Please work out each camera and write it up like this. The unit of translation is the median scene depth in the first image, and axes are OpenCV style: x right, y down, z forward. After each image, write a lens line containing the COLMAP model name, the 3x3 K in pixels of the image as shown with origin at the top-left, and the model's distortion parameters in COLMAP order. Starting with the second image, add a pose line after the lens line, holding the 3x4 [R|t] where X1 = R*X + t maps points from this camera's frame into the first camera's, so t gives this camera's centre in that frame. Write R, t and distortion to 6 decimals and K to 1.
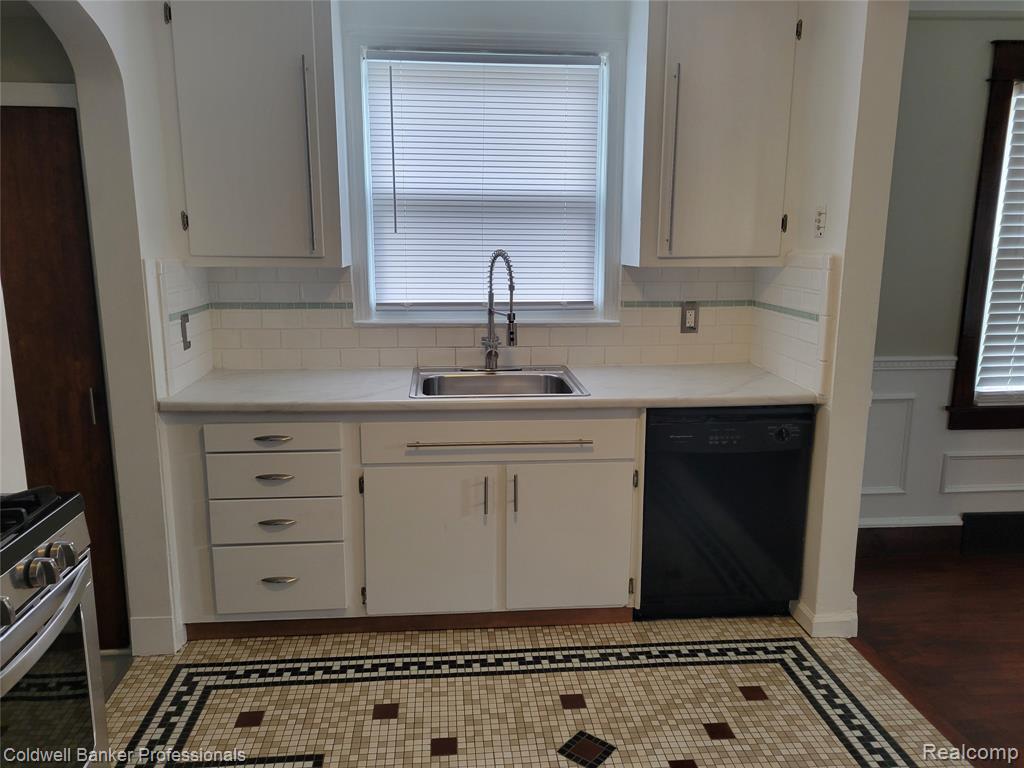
lens RADIAL K [[772.9, 0, 511.3], [0, 772.9, 379.3], [0, 0, 1]] dist [0.039929, 0.004085]
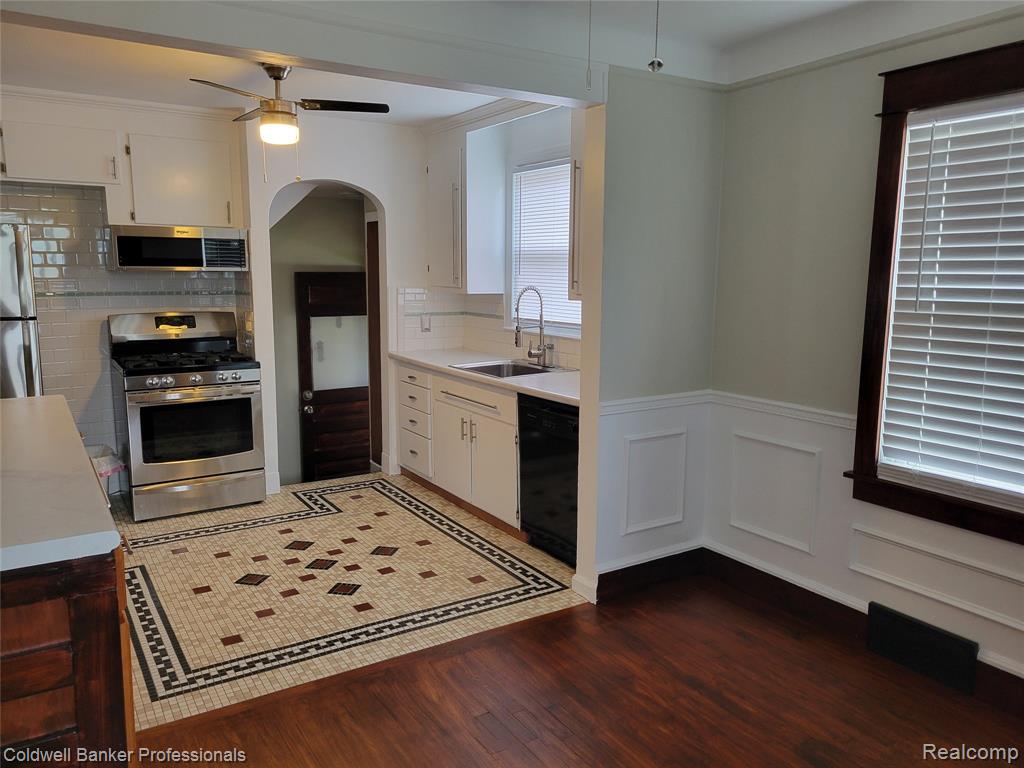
lens RADIAL K [[772.9, 0, 510.9], [0, 772.9, 388.8], [0, 0, 1]] dist [0.039929, 0.004085]
pose [[0.454460, 0.137072, -0.880157, 1.456856], [-0.173348, 0.982808, 0.063552, -0.059952], [0.873737, 0.123692, 0.470409, 0.279996]]
